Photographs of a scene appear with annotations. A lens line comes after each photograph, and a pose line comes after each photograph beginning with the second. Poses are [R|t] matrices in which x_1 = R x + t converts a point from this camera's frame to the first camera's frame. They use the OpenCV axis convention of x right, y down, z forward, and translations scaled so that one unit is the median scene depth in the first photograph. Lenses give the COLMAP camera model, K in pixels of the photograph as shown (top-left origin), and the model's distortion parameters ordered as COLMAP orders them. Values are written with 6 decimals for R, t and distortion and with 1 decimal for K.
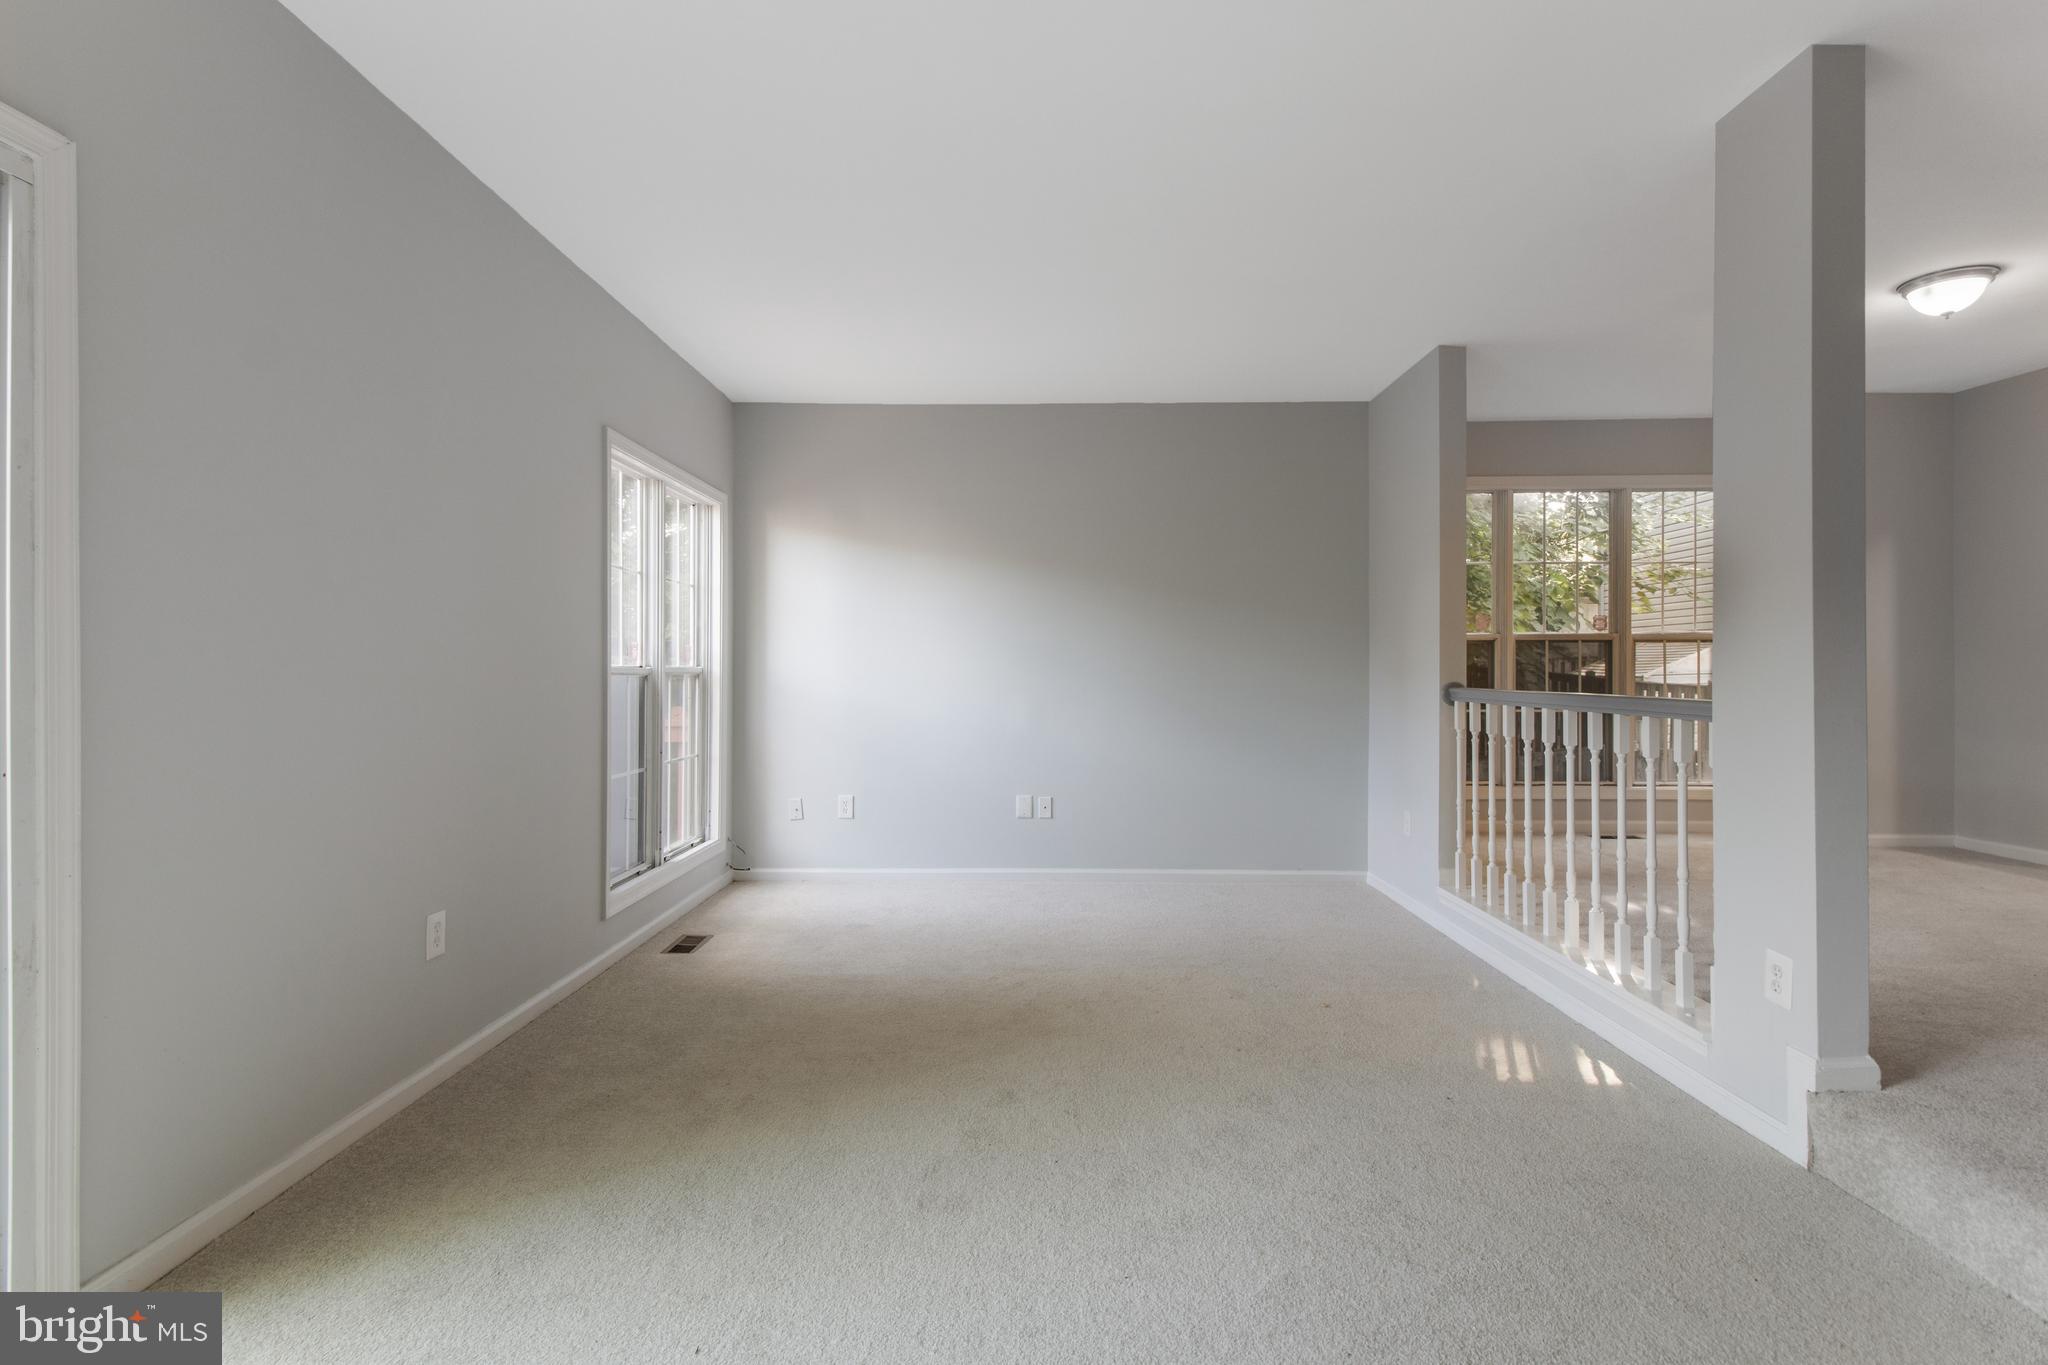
lens RADIAL K [[957.3, 0, 1023.1], [0, 957.3, 671.2], [0, 0, 1]] dist [0.000259, -0.000336]
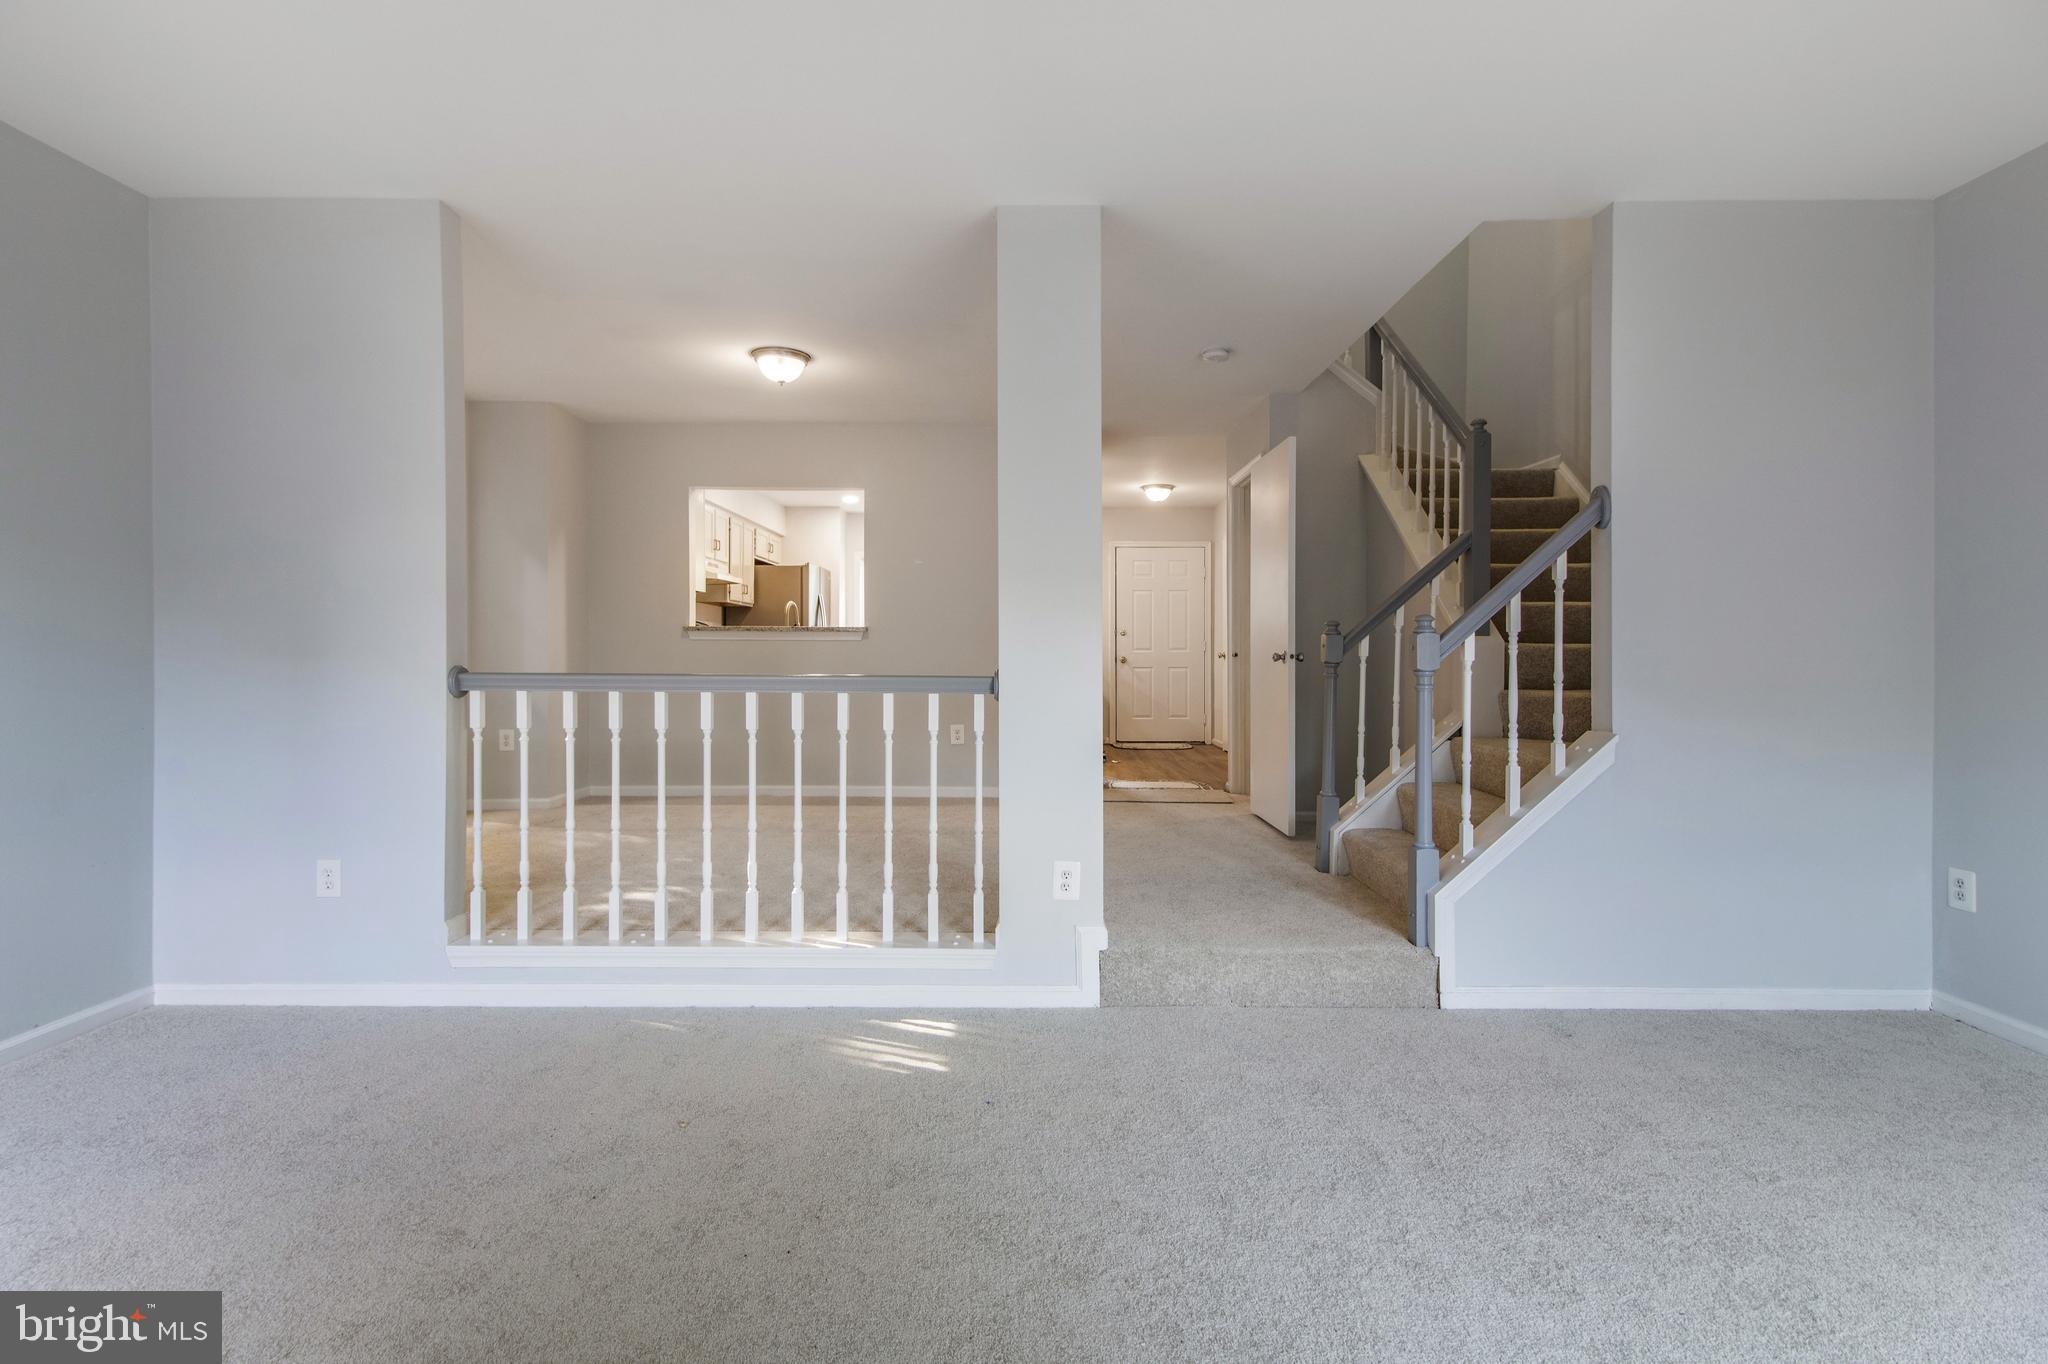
lens RADIAL K [[957.3, 0, 1020.9], [0, 957.3, 673.6], [0, 0, 1]] dist [0.000259, -0.000336]
pose [[0.018293, -0.014053, 0.999734, -0.436262], [0.002457, 0.999899, 0.014011, 0.014108], [-0.999830, 0.002200, 0.018326, 0.855730]]
